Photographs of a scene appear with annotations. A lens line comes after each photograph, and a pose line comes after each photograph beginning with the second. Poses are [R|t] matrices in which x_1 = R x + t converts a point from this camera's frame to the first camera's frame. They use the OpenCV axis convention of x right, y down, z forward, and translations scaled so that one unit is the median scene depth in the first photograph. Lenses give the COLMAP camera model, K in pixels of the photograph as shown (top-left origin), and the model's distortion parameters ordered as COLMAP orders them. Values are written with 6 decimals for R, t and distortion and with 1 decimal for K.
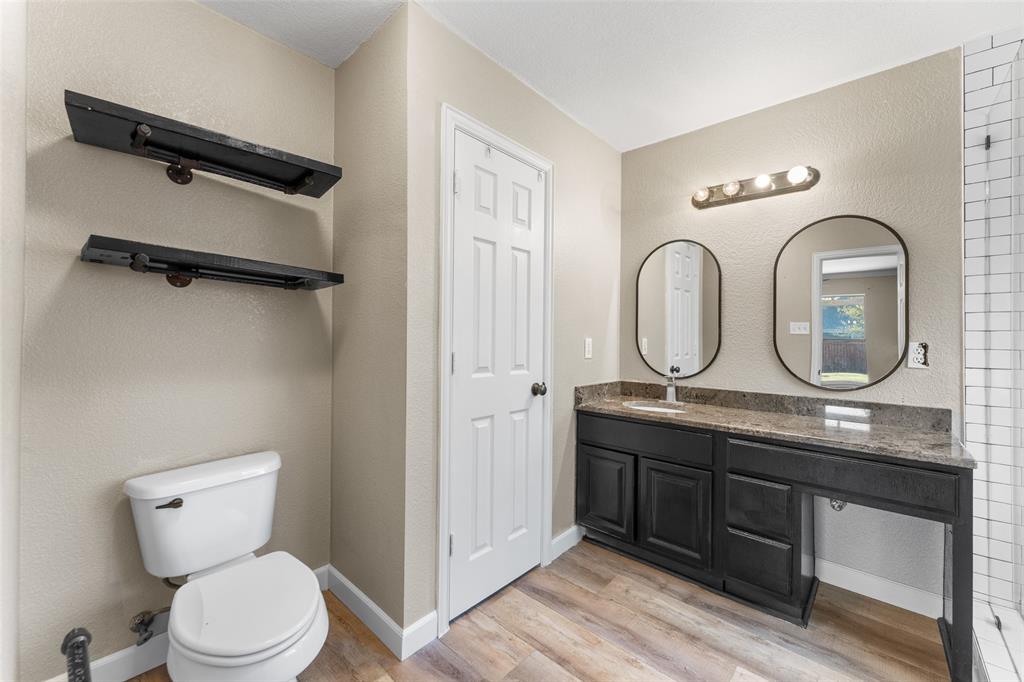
lens RADIAL K [[407.4, 0, 512.2], [0, 407.4, 339.1], [0, 0, 1]] dist [0.000418, 0.000254]
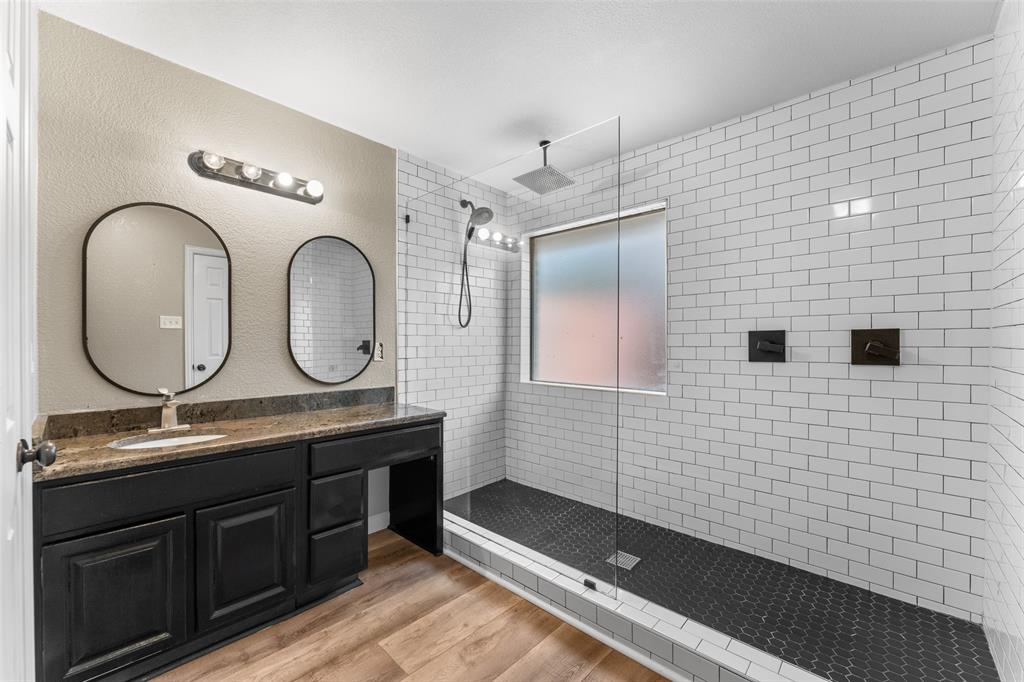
lens RADIAL K [[407.4, 0, 511.0], [0, 407.4, 341.8], [0, 0, 1]] dist [0.000418, 0.000254]
pose [[0.026003, -0.018983, 0.999482, -0.383985], [-0.013955, 0.999715, 0.019351, -0.027192], [-0.999564, -0.014451, 0.025731, 0.459644]]
